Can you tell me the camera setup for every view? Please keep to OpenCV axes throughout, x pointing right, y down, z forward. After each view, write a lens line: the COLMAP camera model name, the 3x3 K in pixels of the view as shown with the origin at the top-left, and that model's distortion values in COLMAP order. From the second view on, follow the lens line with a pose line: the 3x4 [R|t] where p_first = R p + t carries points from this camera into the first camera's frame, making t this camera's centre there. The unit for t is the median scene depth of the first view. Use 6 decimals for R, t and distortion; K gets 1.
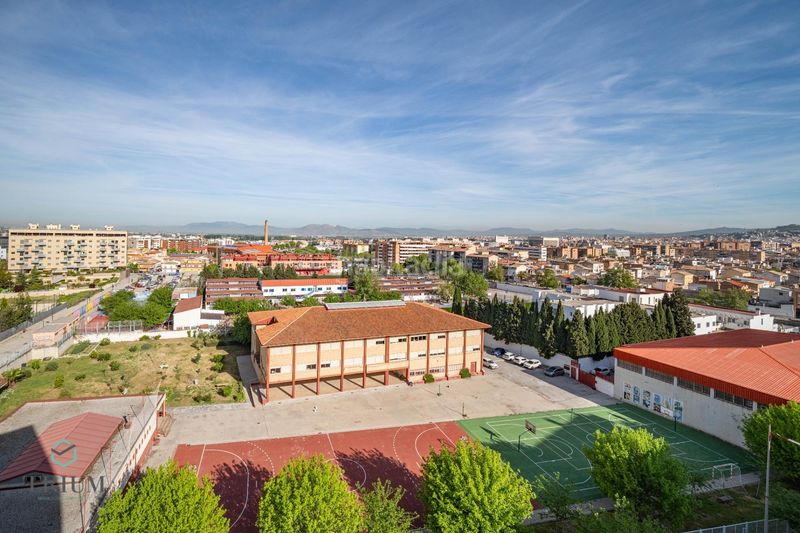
lens RADIAL K [[337.8, 0, 433.6], [0, 337.8, 234.2], [0, 0, 1]] dist [-0.011338, 0.000984]
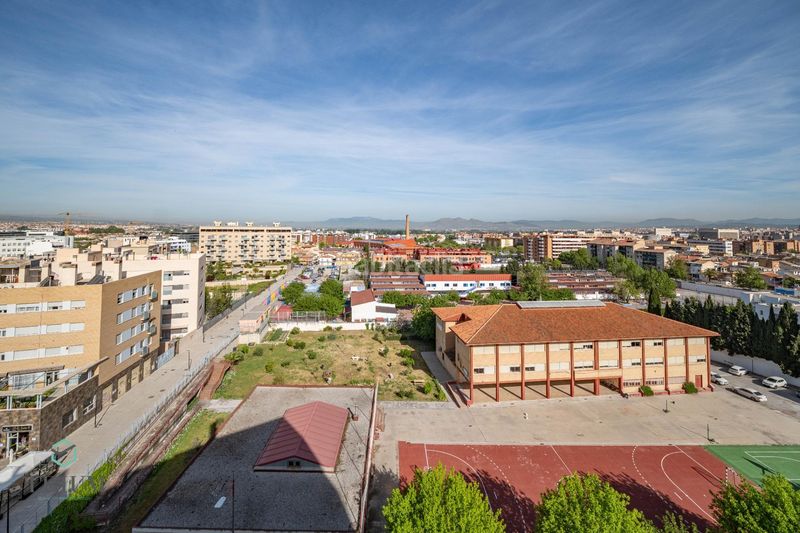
lens RADIAL K [[337.8, 0, 392.4], [0, 337.8, 200.5], [0, 0, 1]] dist [-0.011338, 0.000984]
pose [[0.979019, -0.025614, -0.202151, -0.342971], [0.012360, 0.997706, -0.066558, -0.017715], [0.203392, 0.062663, 0.977090, -0.024868]]
